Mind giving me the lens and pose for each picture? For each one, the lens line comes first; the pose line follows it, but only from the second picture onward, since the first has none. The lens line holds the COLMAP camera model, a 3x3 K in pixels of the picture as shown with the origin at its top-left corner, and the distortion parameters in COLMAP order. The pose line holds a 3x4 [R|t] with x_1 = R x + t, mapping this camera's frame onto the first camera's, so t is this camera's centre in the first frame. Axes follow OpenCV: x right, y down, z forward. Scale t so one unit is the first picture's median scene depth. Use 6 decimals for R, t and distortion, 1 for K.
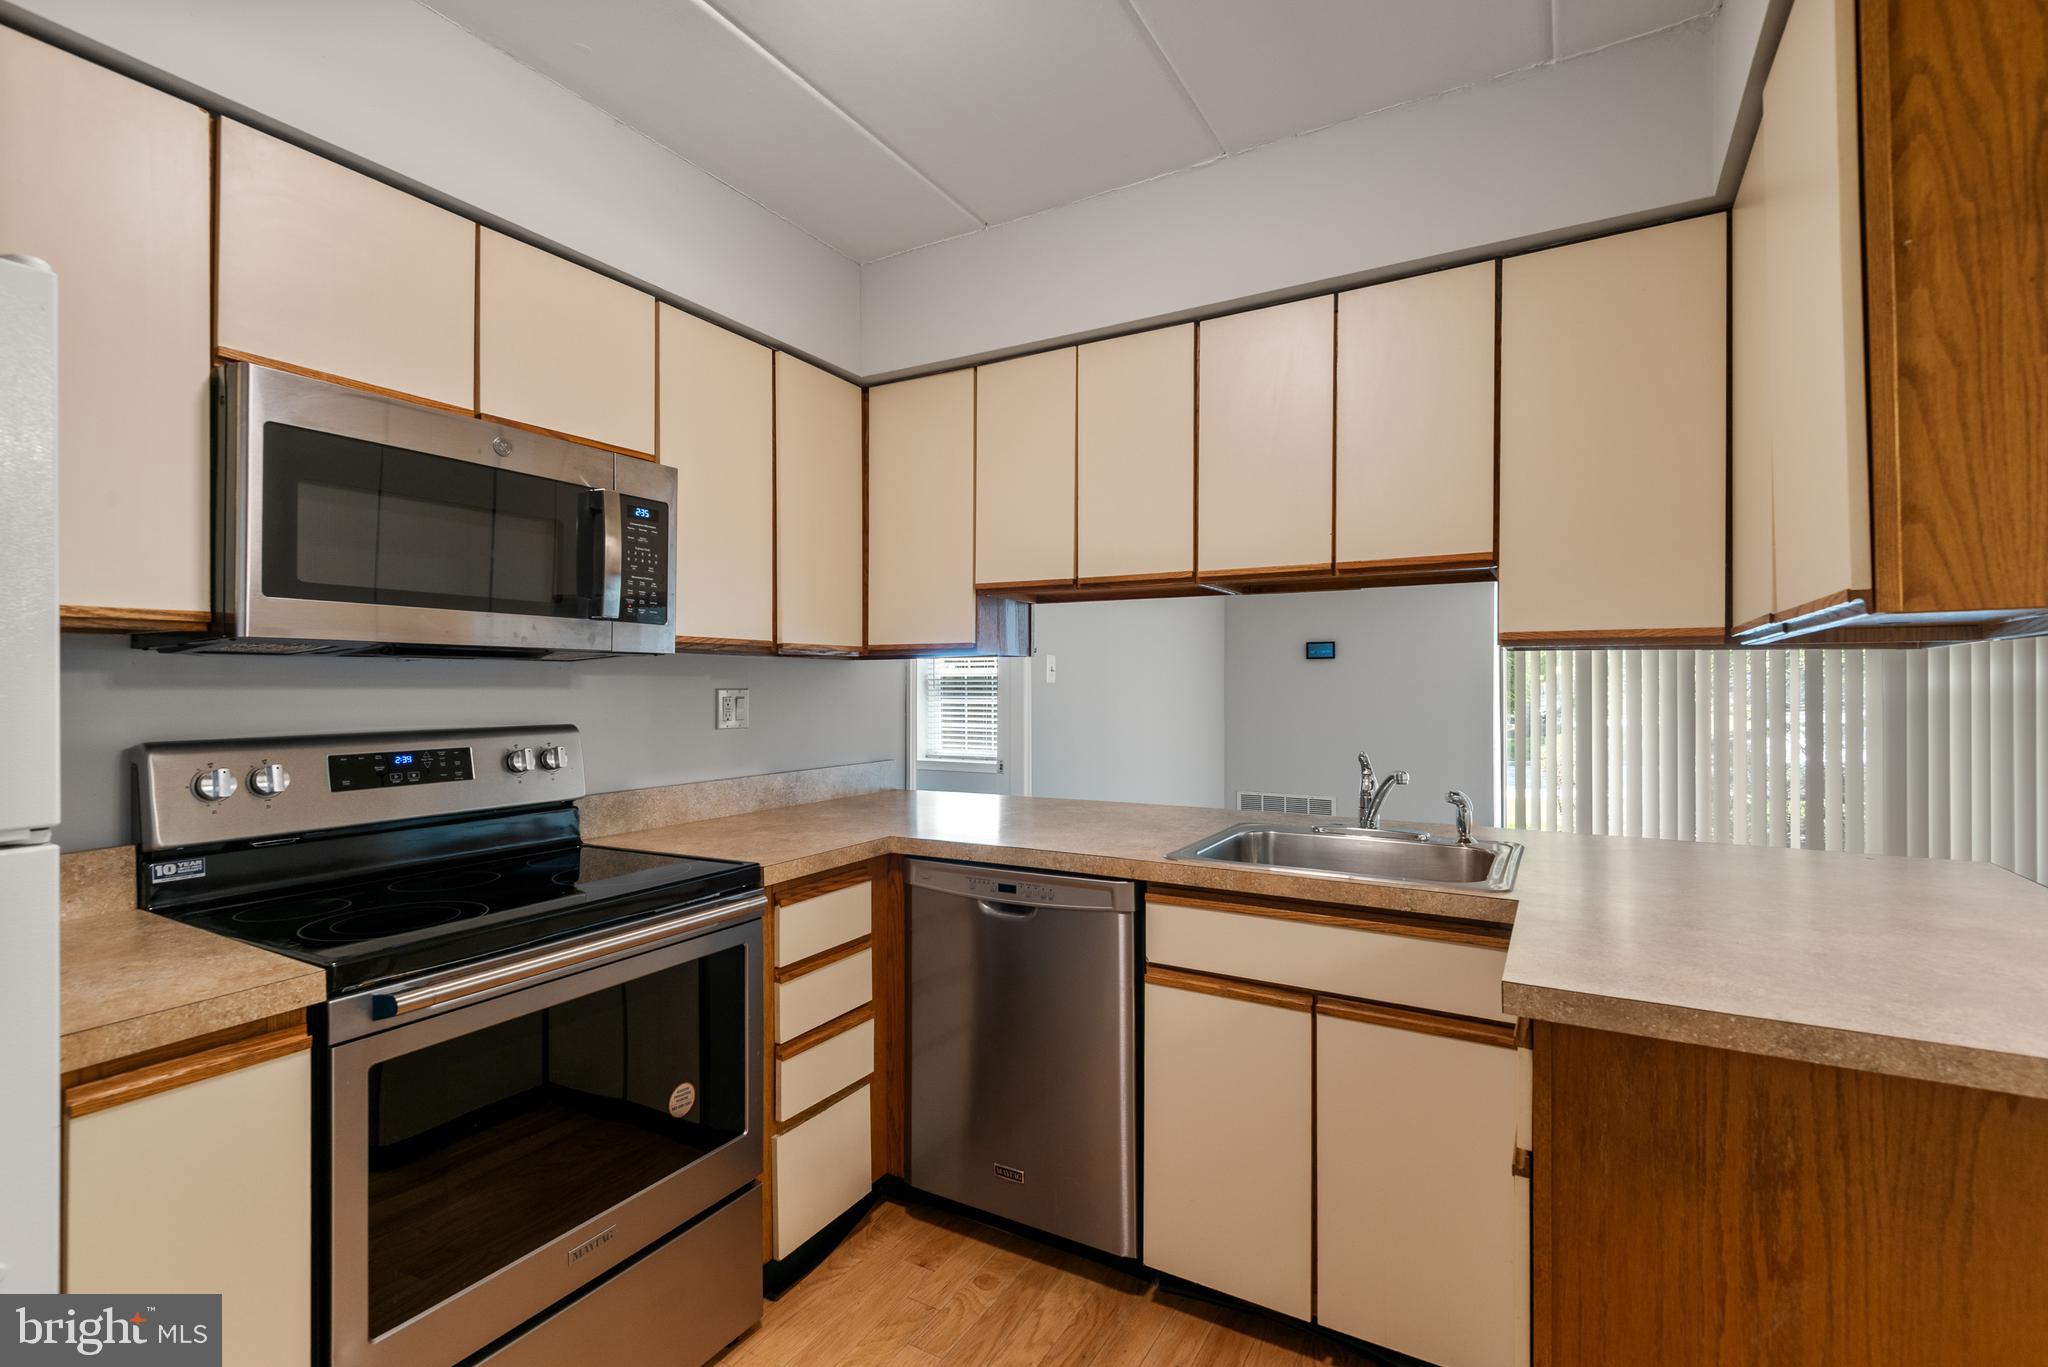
lens RADIAL K [[933.0, 0, 1002.3], [0, 933.0, 676.5], [0, 0, 1]] dist [0.030606, -0.014671]
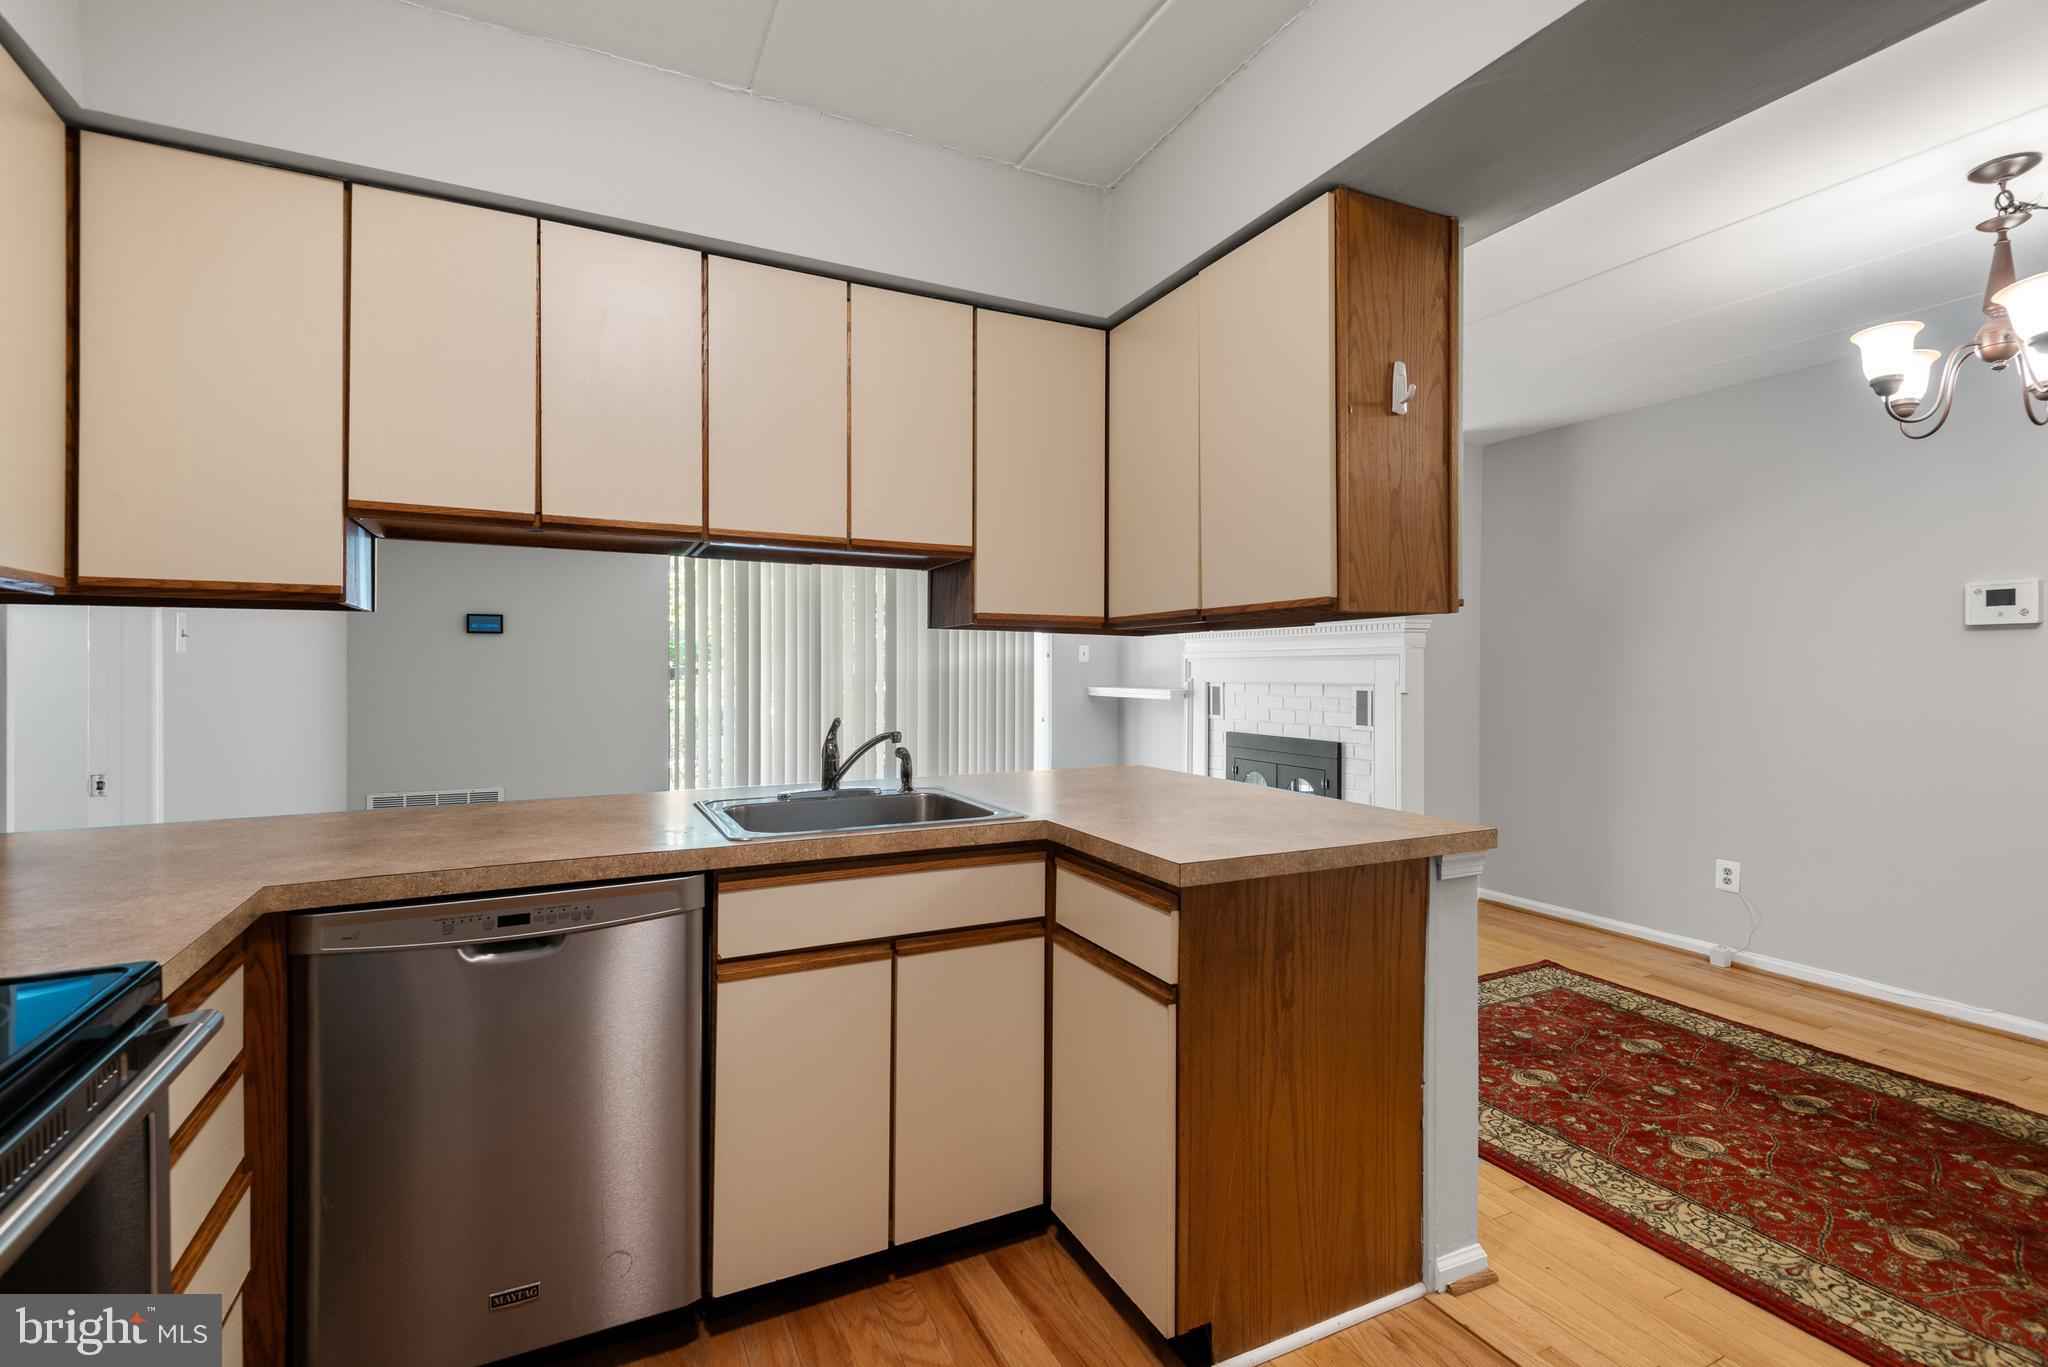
lens RADIAL K [[933.0, 0, 1032.6], [0, 933.0, 668.0], [0, 0, 1]] dist [0.030606, -0.014671]
pose [[0.542461, 0.002975, 0.840076, -0.457231], [-0.009657, 0.999950, 0.002694, 0.022469], [-0.840025, -0.009574, 0.542463, 0.277744]]
